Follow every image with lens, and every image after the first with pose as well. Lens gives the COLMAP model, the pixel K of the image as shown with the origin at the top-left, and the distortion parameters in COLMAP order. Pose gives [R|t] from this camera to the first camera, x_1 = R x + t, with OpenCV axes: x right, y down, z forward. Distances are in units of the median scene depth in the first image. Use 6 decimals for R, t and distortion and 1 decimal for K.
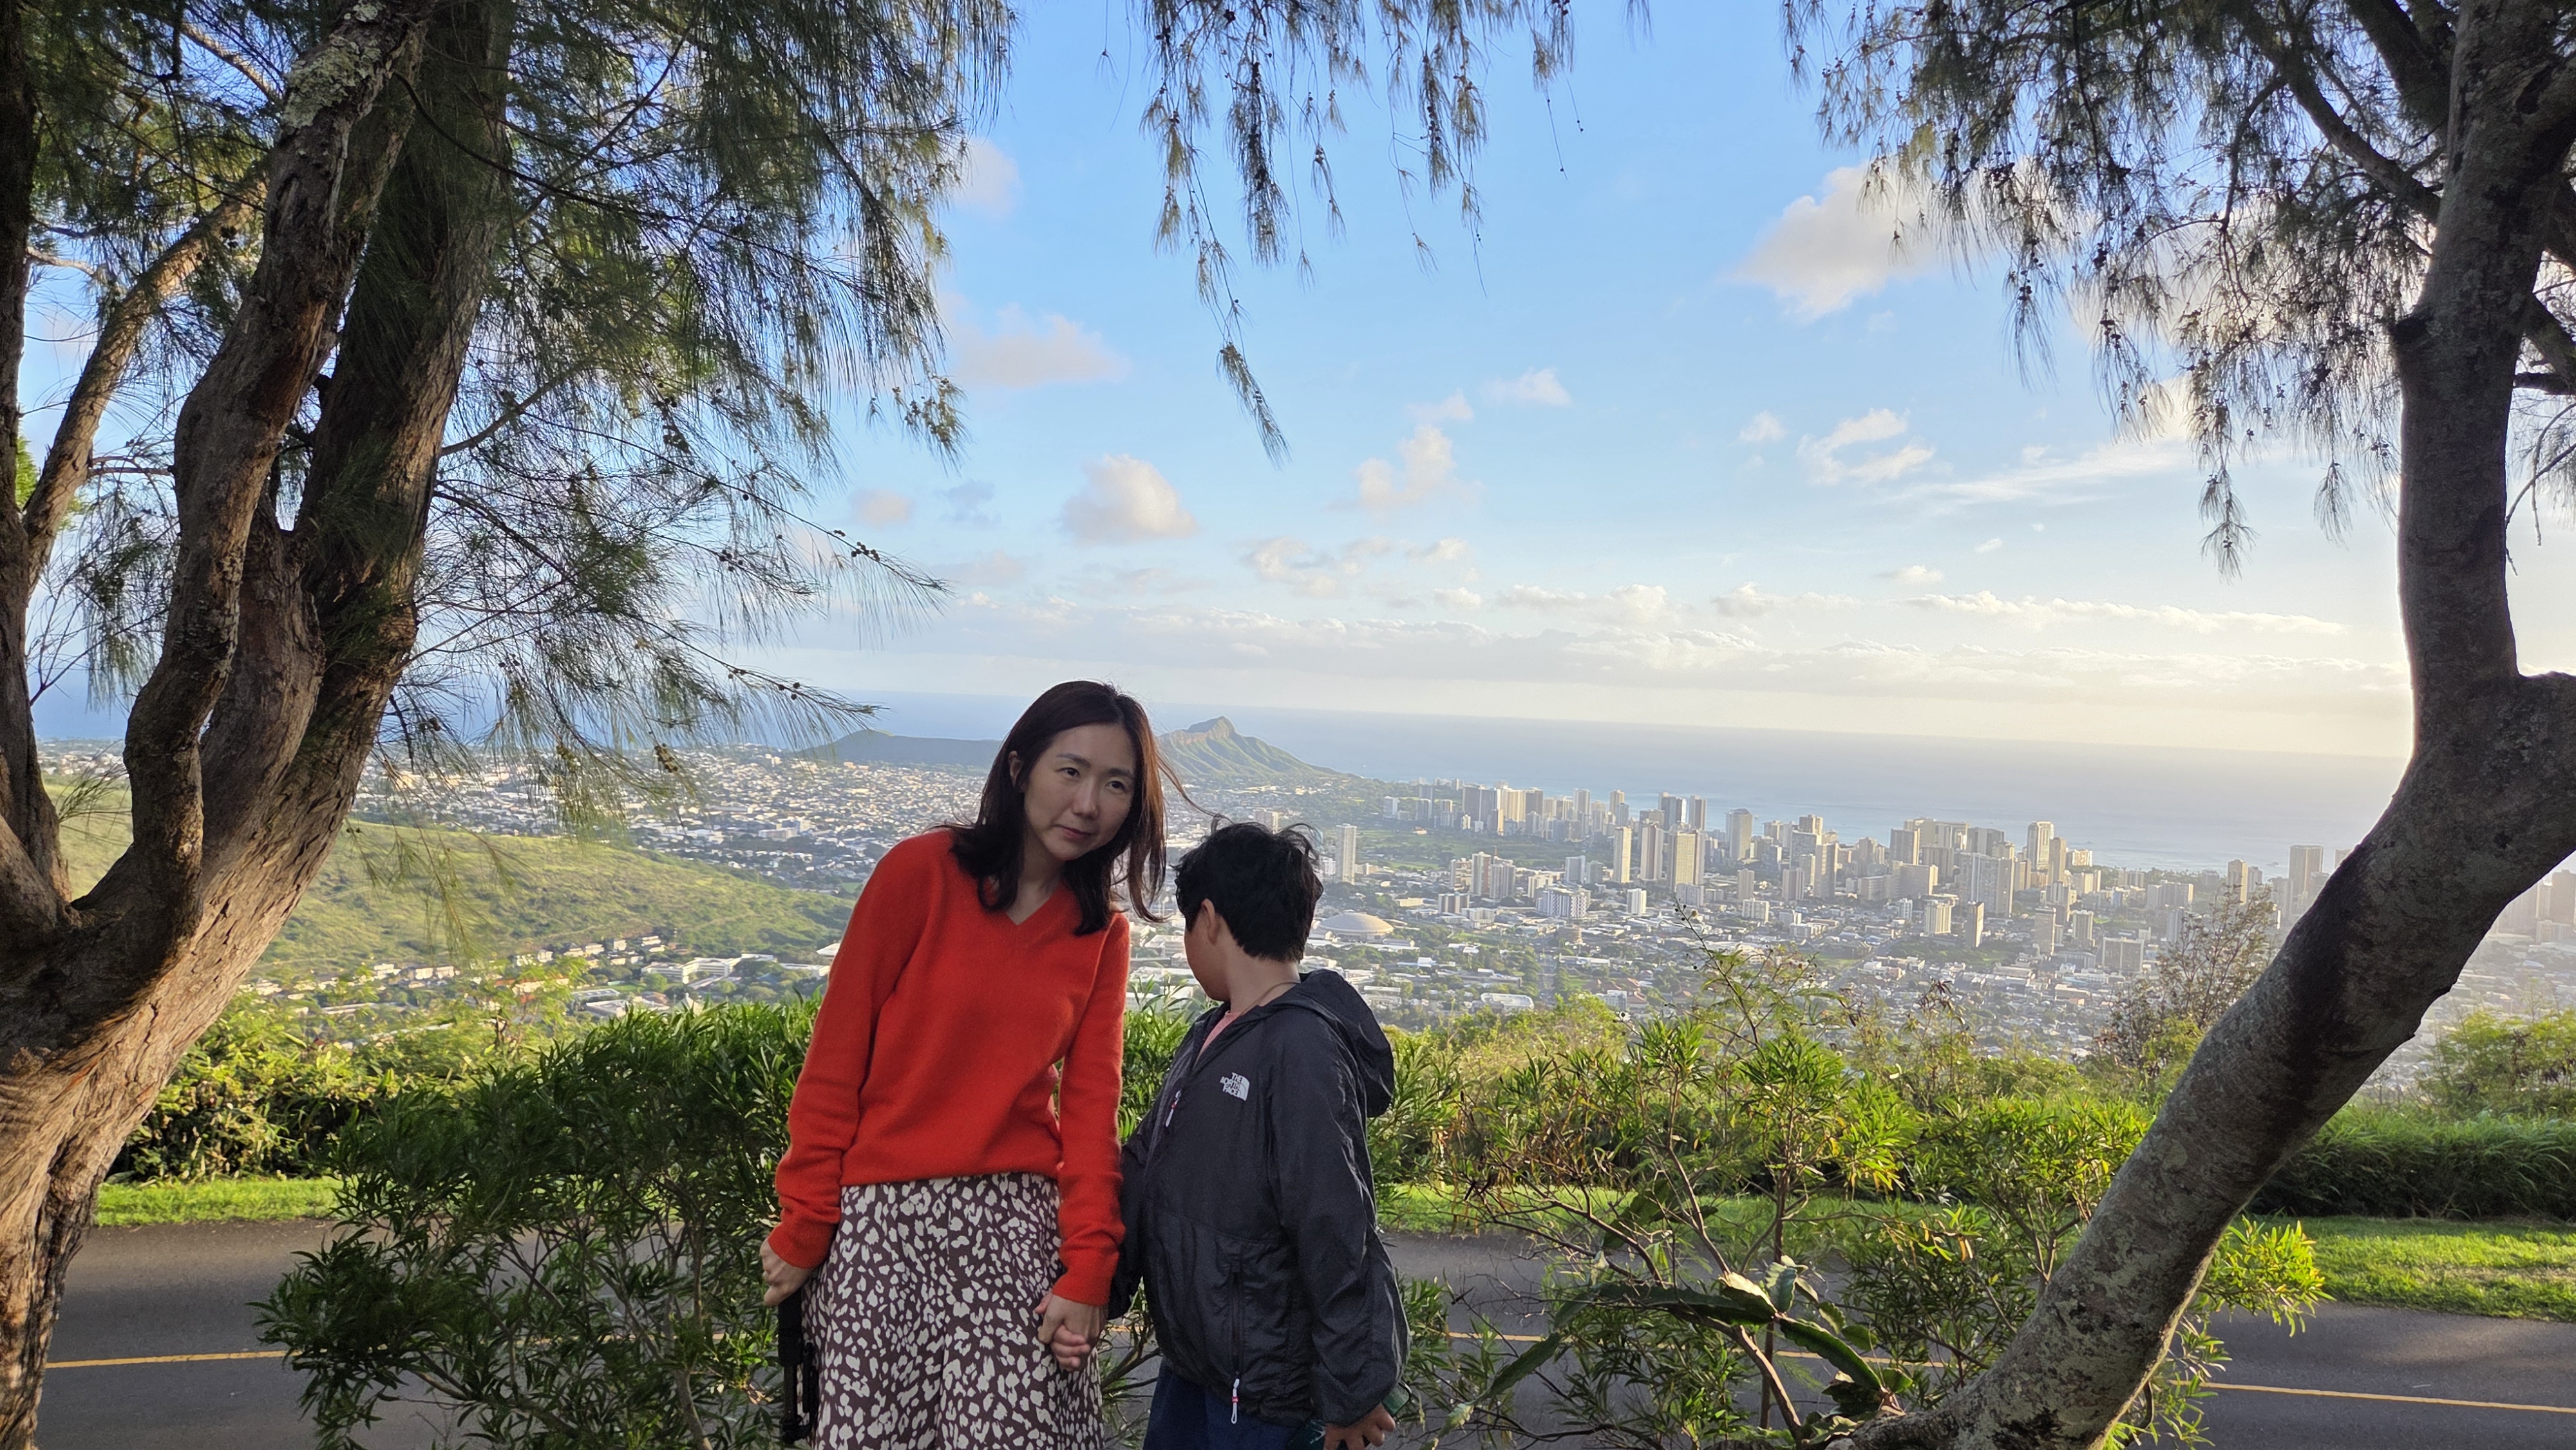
lens RADIAL K [[1655.4, 0, 1288.0], [0, 1655.4, 725.0], [0, 0, 1]] dist [0.071585, -0.064621]
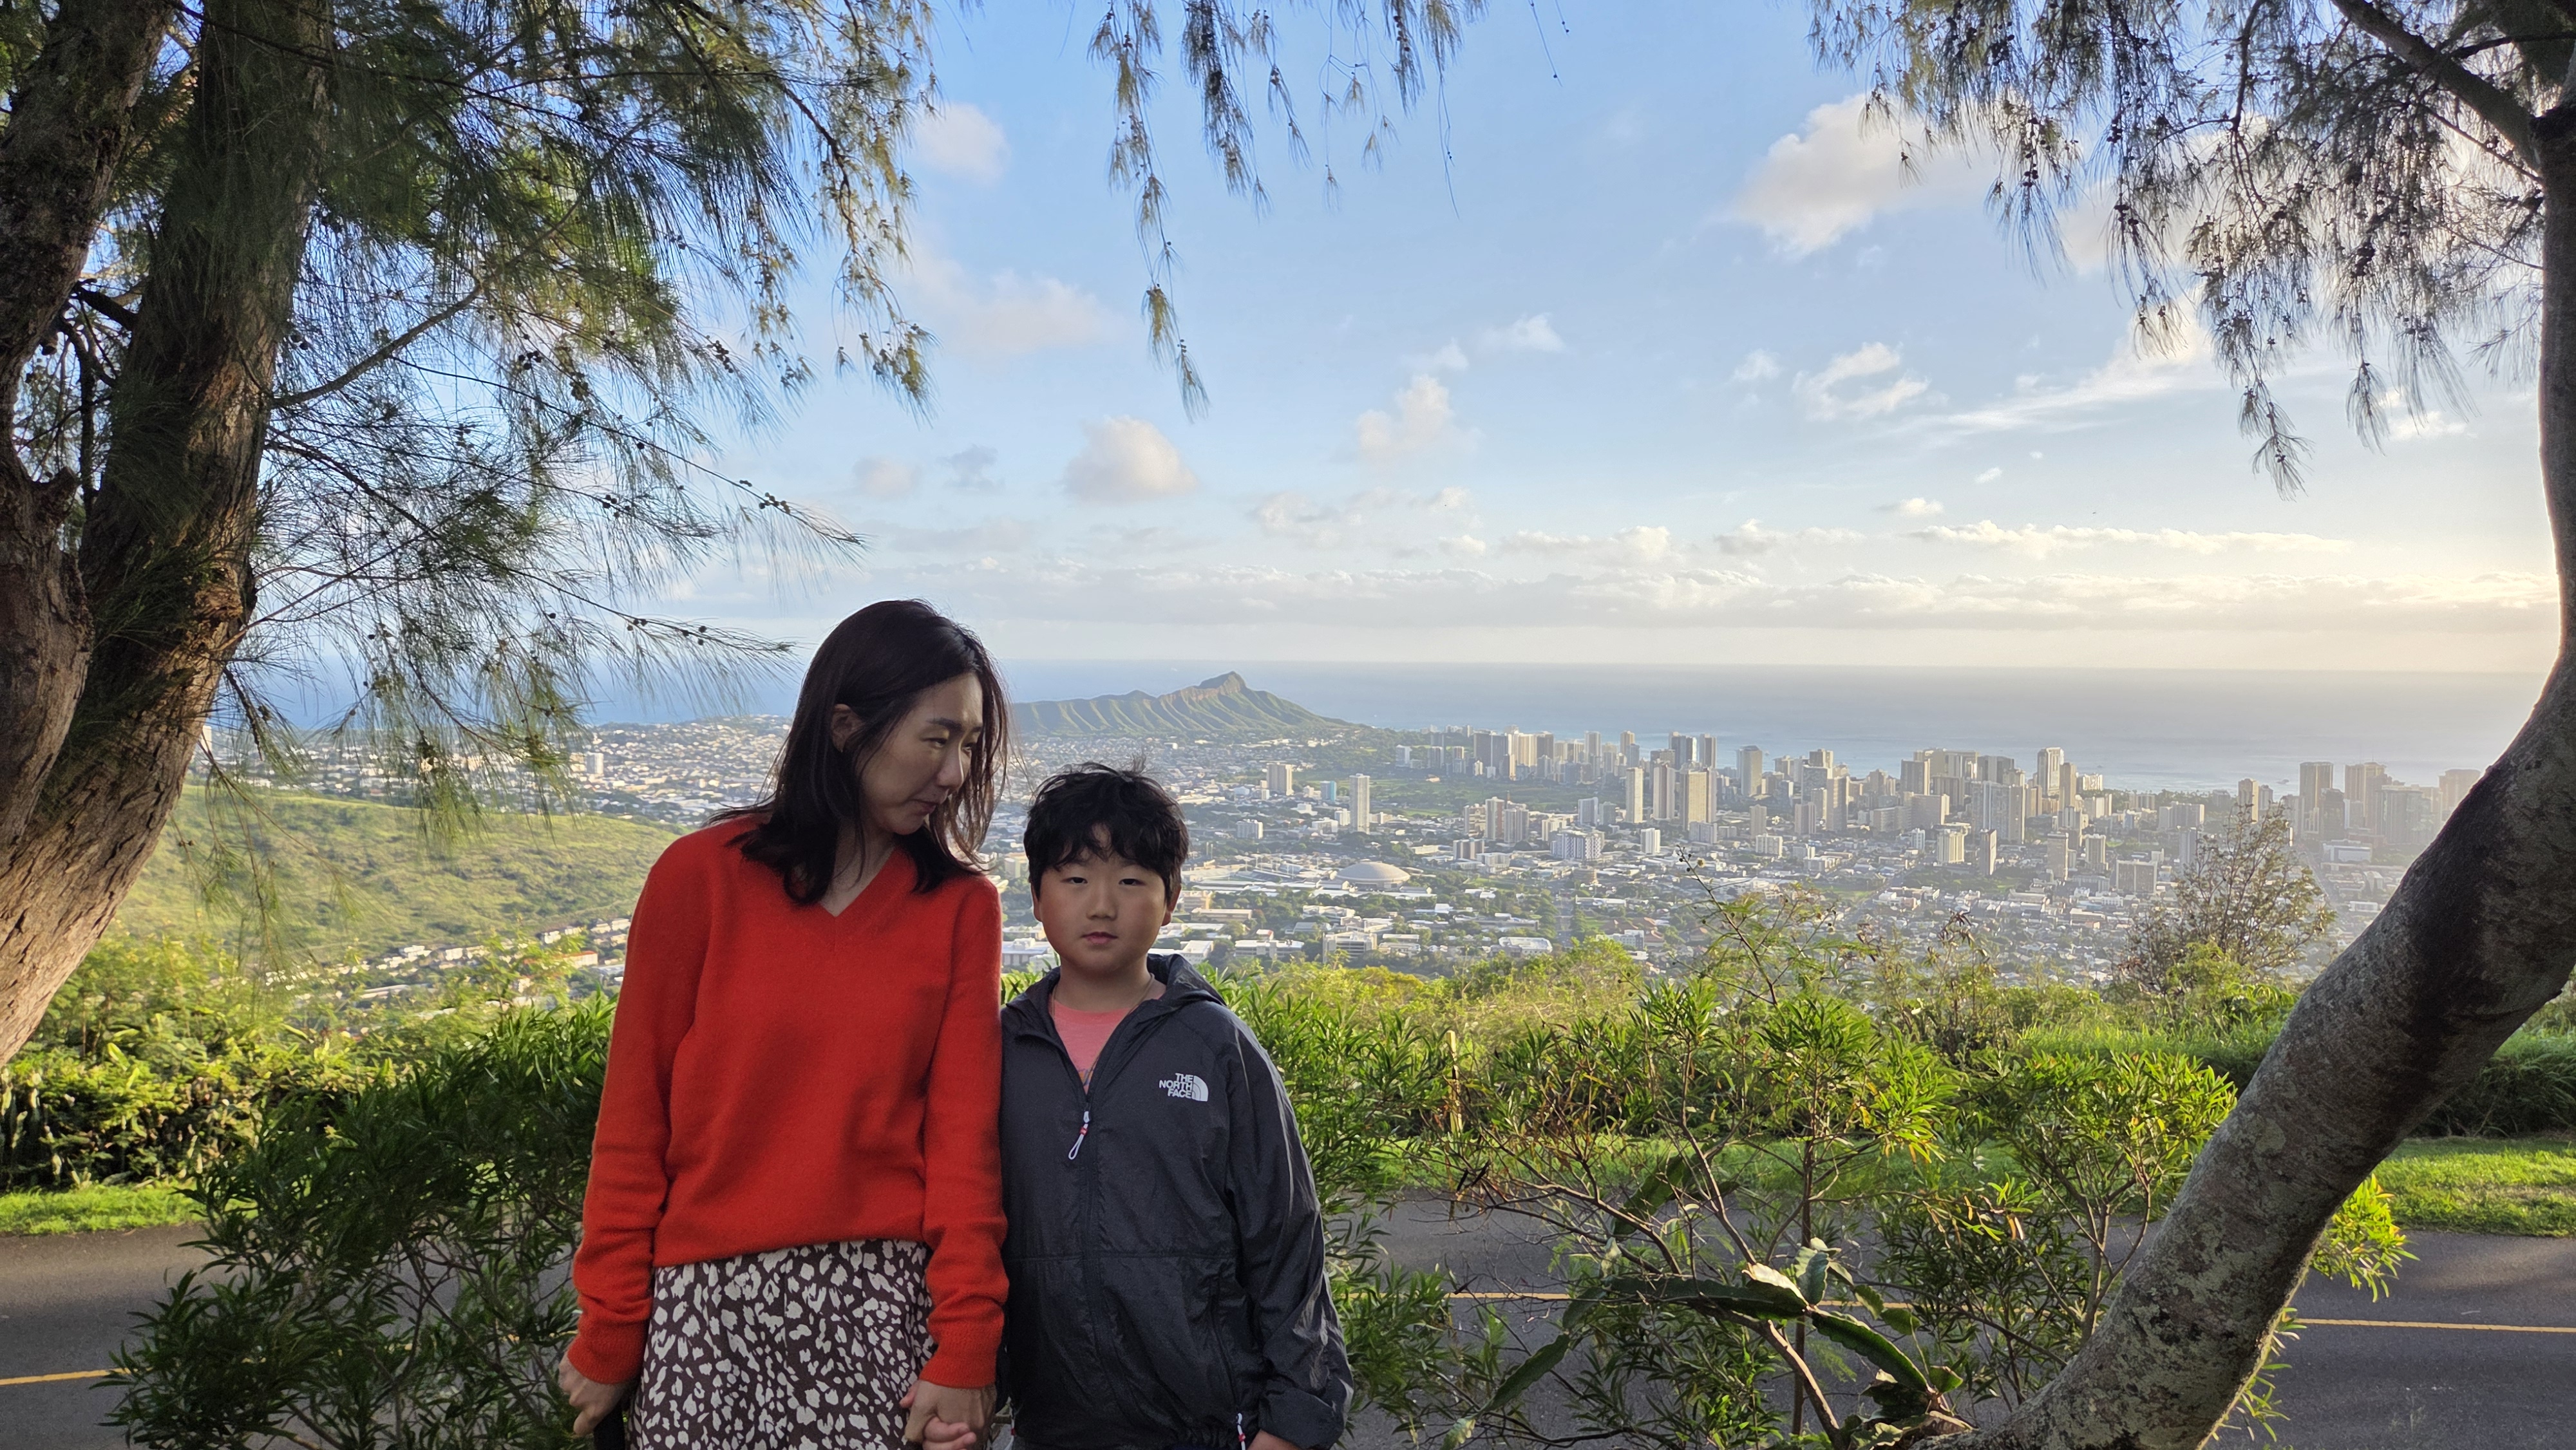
lens RADIAL K [[1563.1, 0, 1305.3], [0, 1563.1, 717.1], [0, 0, 1]] dist [0.063573, -0.054496]
pose [[0.999293, -0.036122, -0.010406, 0.037732], [0.036362, 0.999052, 0.023925, 0.002847], [0.009532, -0.024287, 0.999660, 0.141137]]
